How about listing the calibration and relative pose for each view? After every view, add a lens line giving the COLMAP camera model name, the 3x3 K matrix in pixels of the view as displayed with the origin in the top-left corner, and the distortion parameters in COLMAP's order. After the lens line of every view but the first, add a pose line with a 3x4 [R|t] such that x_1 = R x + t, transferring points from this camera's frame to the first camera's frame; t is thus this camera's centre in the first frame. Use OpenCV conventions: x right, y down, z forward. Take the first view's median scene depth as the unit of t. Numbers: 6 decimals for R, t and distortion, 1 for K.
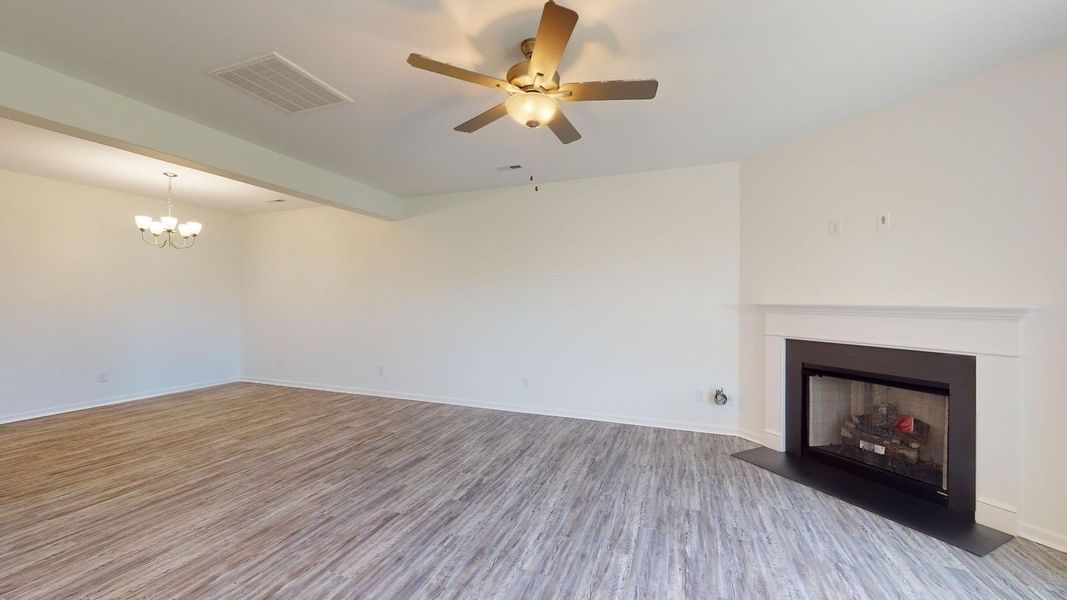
lens RADIAL K [[390.8, 0, 533.5], [0, 390.8, 300.0], [0, 0, 1]] dist [-0.000458, -0.000006]
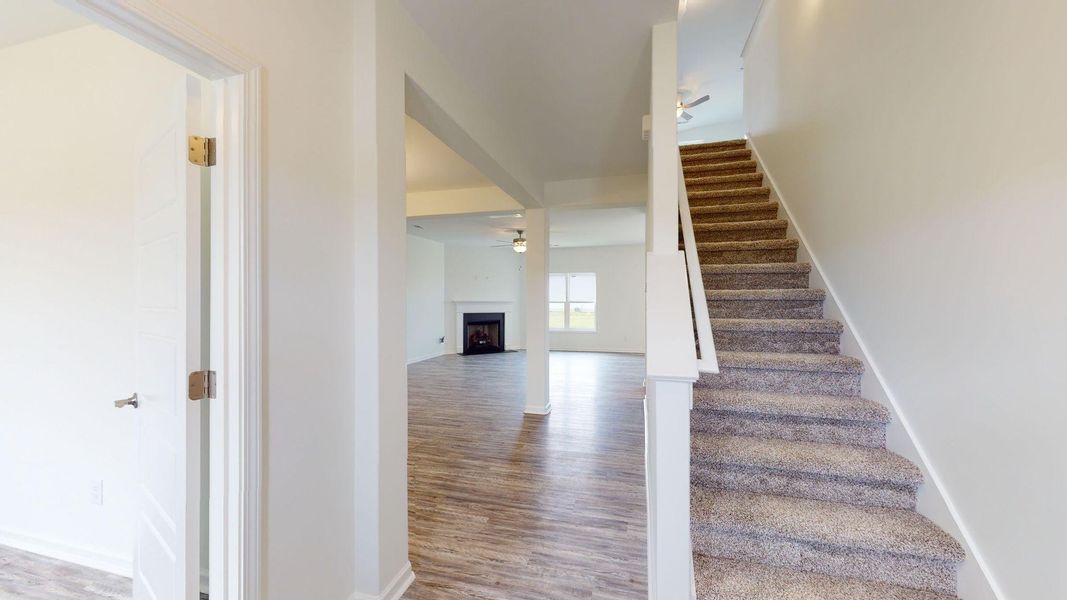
lens RADIAL K [[390.8, 0, 533.5], [0, 390.8, 300.0], [0, 0, 1]] dist [-0.000458, -0.000006]
pose [[-0.097948, -0.000473, 0.995191, -2.401785], [-0.002289, 0.999997, 0.000250, 0.000657], [-0.995189, -0.002253, -0.097948, 0.801802]]
